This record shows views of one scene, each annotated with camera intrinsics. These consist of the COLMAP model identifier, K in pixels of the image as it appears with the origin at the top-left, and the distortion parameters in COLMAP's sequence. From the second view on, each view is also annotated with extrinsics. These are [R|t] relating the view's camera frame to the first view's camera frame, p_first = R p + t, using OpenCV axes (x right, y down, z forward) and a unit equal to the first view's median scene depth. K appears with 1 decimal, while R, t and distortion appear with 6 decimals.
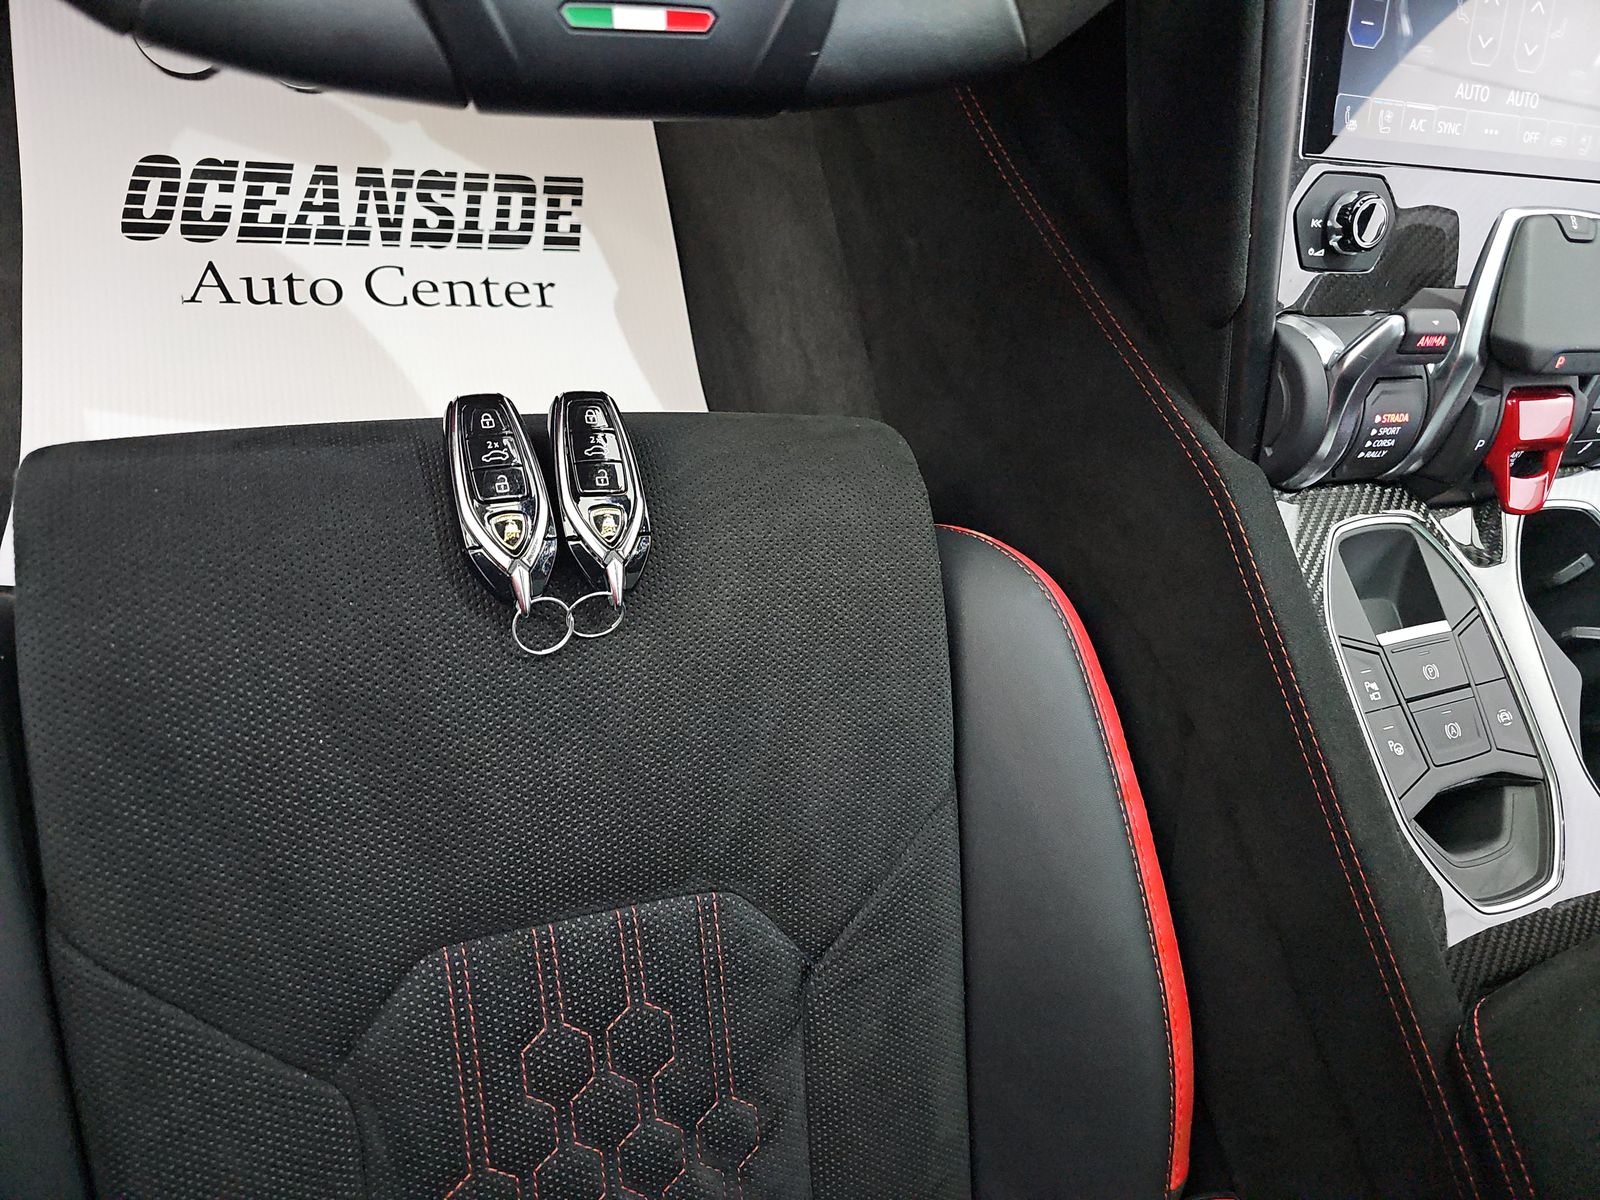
lens RADIAL K [[1099.0, 0, 804.6], [0, 1099.0, 597.6], [0, 0, 1]] dist [-0.005737, -0.002451]
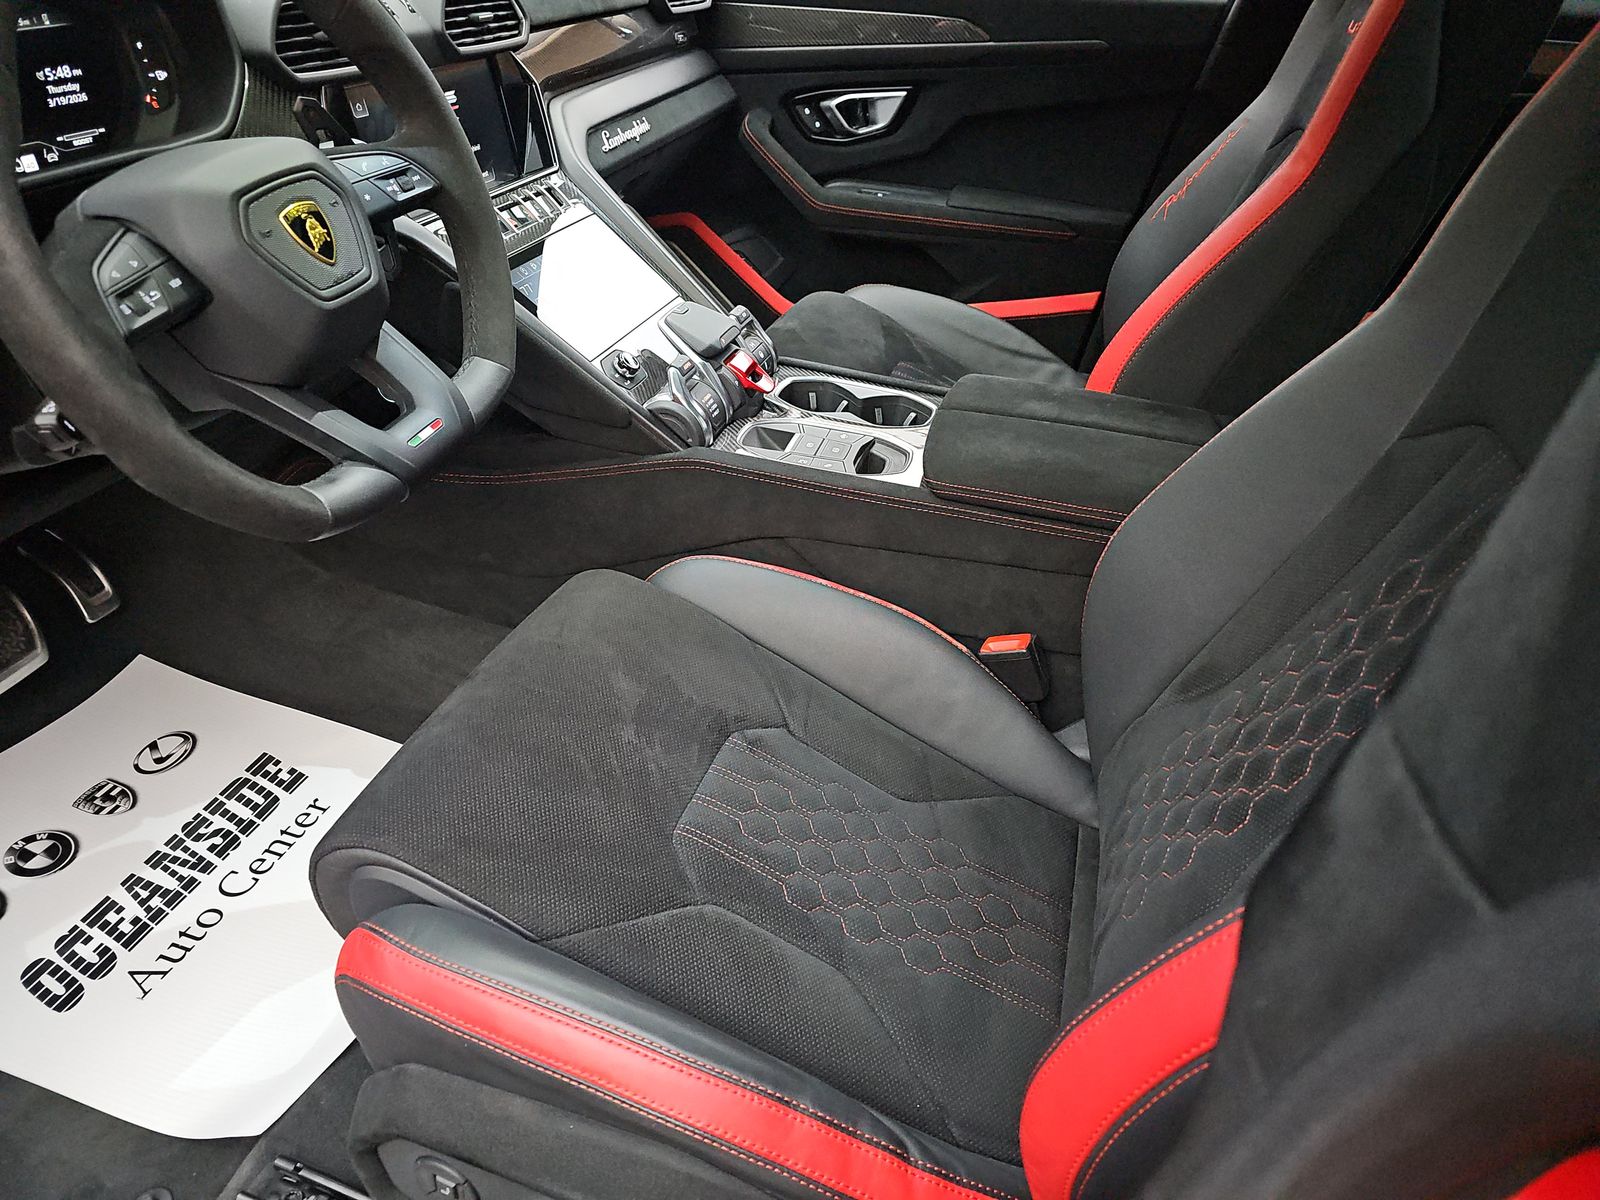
lens RADIAL K [[1059.0, 0, 803.0], [0, 1059.0, 595.4], [0, 0, 1]] dist [-0.006570, -0.010813]
pose [[0.490992, -0.706957, 0.509056, -0.444326], [0.849675, 0.517603, -0.100697, 0.251009], [-0.192300, 0.481973, 0.854823, -0.406829]]
